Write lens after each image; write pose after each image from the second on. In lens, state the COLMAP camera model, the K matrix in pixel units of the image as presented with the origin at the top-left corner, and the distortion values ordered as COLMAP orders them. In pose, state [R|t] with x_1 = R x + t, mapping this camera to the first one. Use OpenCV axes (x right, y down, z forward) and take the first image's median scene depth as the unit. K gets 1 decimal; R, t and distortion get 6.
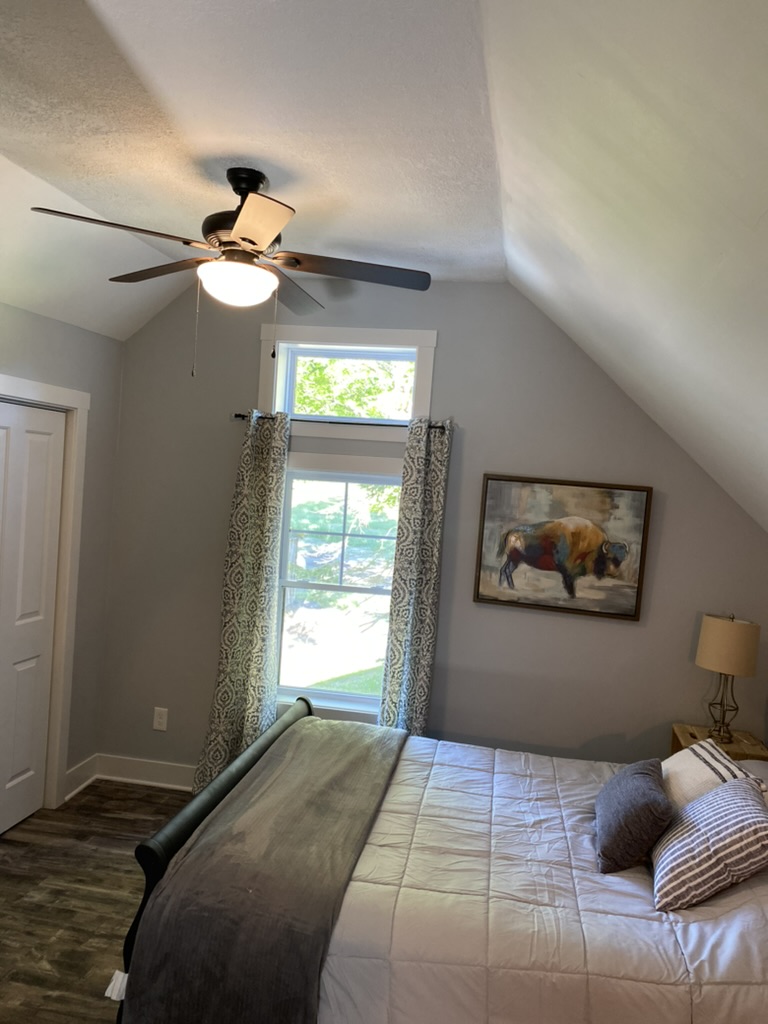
lens RADIAL K [[766.9, 0, 383.9], [0, 766.9, 504.9], [0, 0, 1]] dist [0.009439, -0.024484]
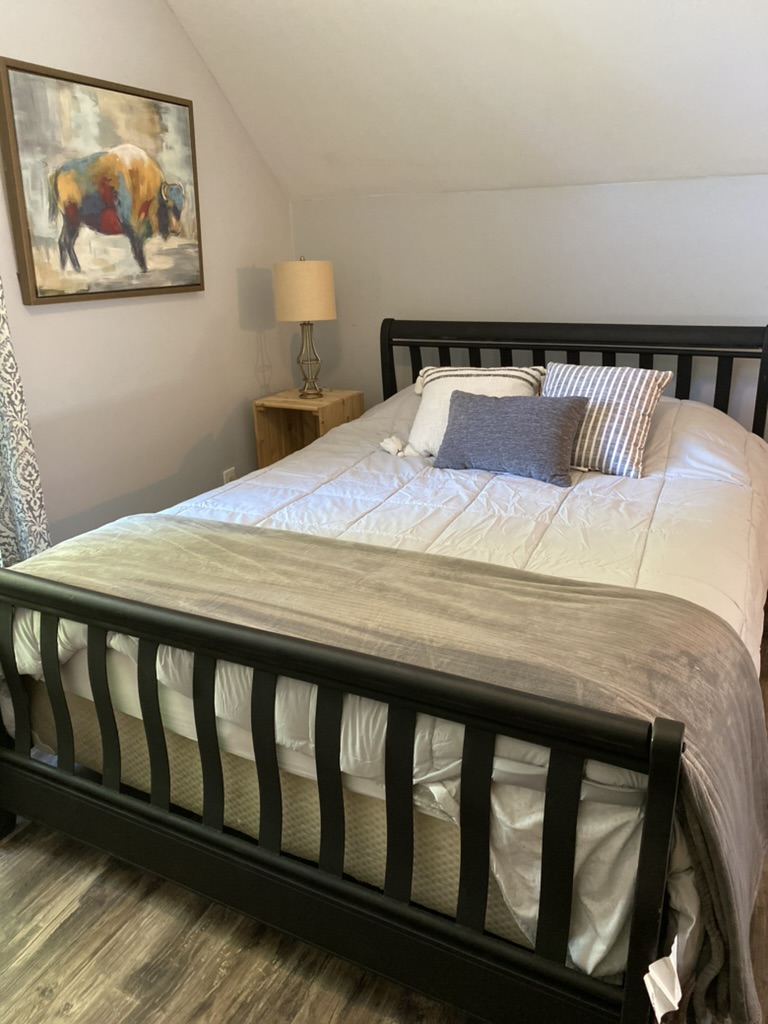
lens RADIAL K [[766.9, 0, 381.2], [0, 766.9, 515.0], [0, 0, 1]] dist [0.009439, -0.024484]
pose [[0.265484, -0.400509, 0.876990, -0.406411], [0.080596, 0.915667, 0.393774, 0.065533], [-0.960741, -0.033859, 0.275374, 0.592788]]
